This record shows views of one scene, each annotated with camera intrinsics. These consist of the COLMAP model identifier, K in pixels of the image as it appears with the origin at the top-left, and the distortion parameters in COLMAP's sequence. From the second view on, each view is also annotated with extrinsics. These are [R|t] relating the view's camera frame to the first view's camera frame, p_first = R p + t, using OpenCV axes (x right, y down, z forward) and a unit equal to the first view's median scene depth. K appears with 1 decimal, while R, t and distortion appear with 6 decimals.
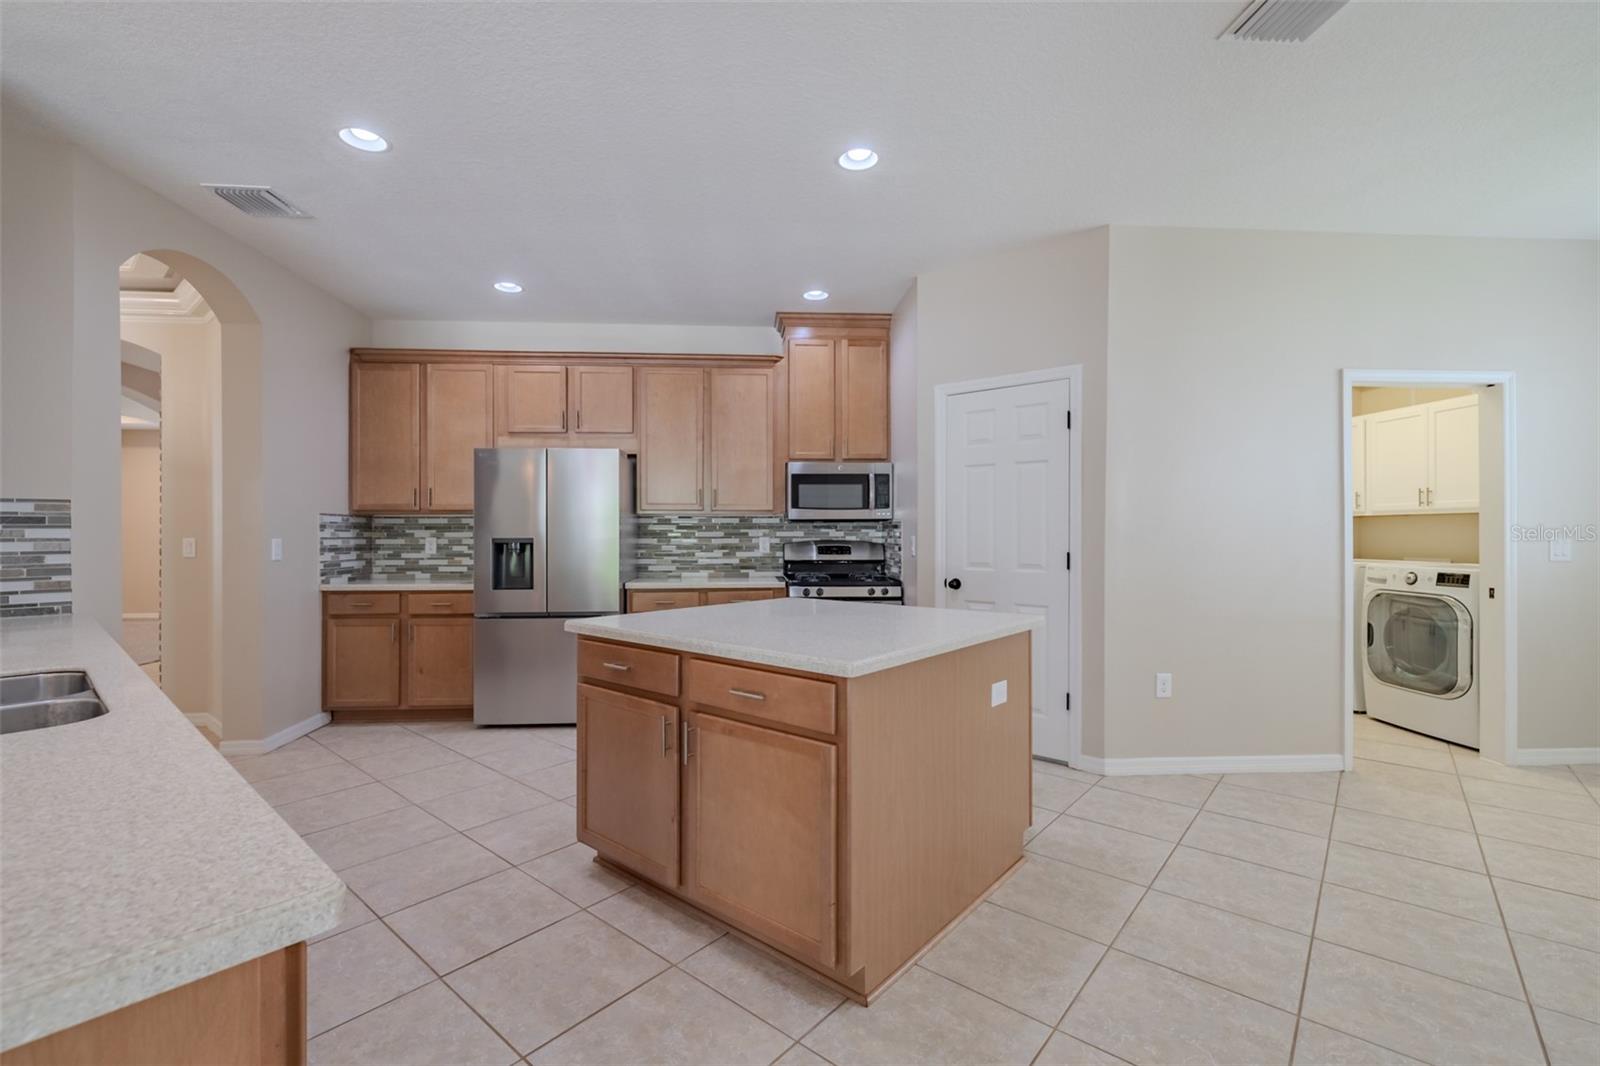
lens RADIAL K [[690.0, 0, 784.5], [0, 690.0, 521.9], [0, 0, 1]] dist [-0.000847, 0.000418]
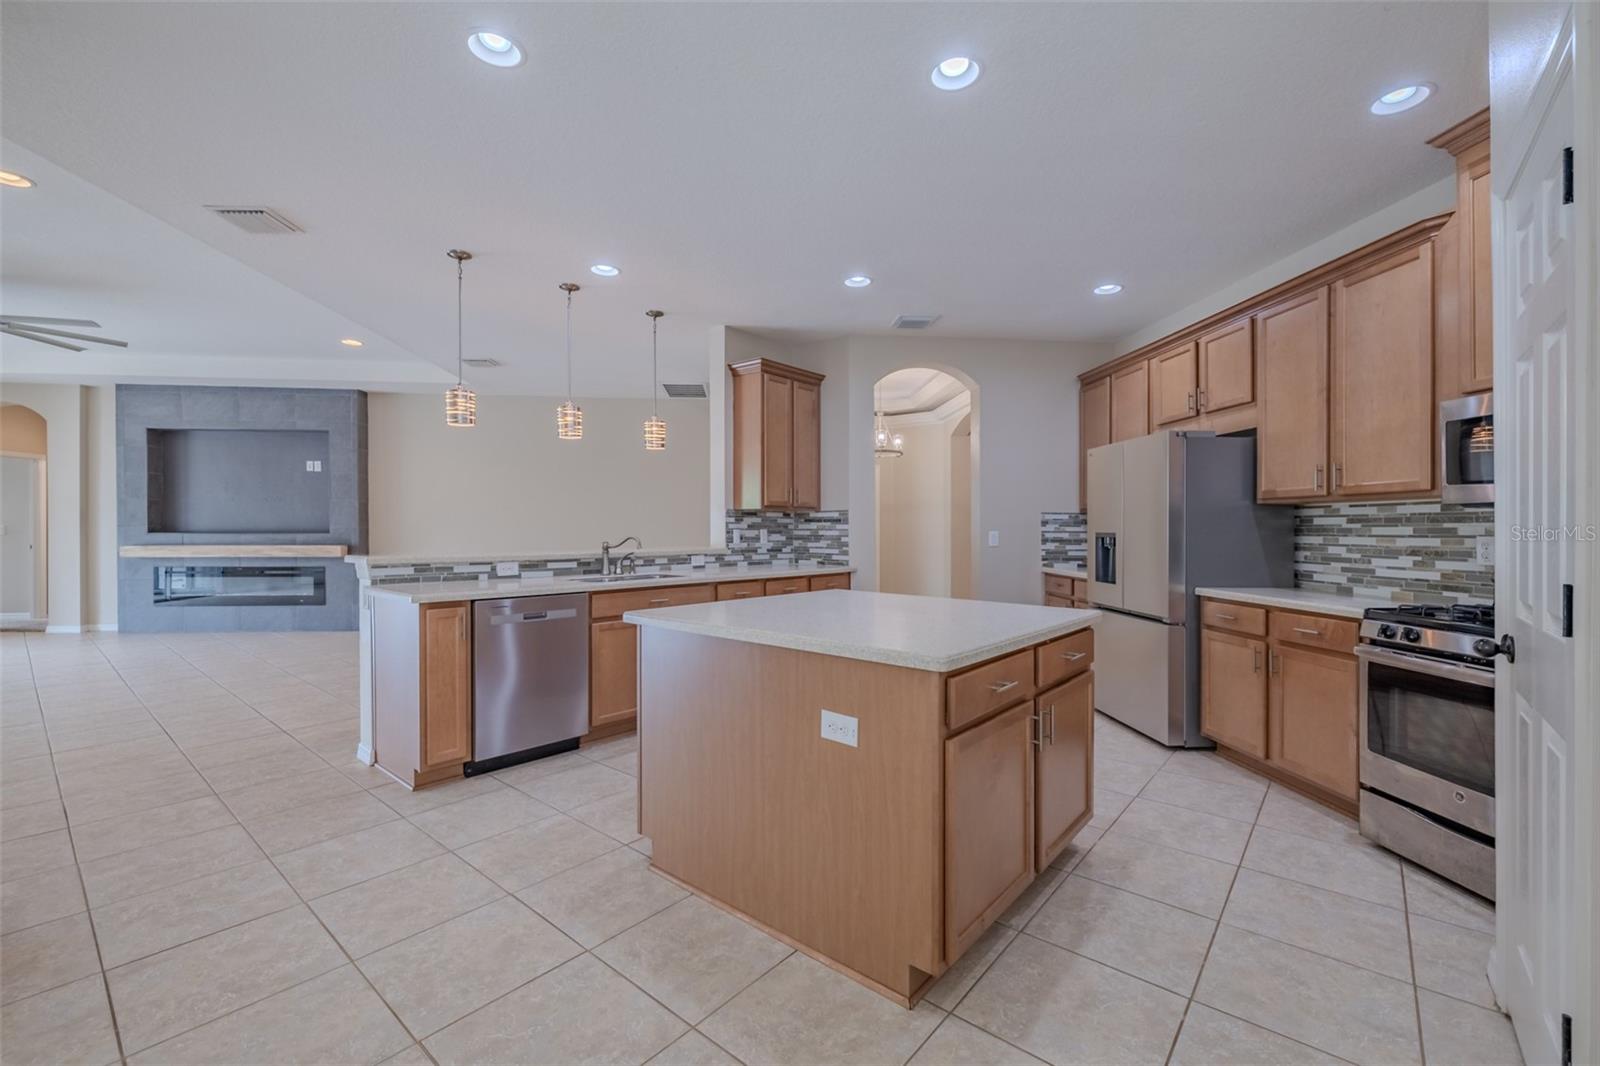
lens RADIAL K [[676.9, 0, 800.6], [0, 676.9, 522.4], [0, 0, 1]] dist [-0.001413, -0.000233]
pose [[0.020436, -0.007334, -0.999764, 0.561203], [0.009714, 0.999927, -0.007137, 0.010272], [0.999744, -0.009566, 0.020506, 0.488824]]
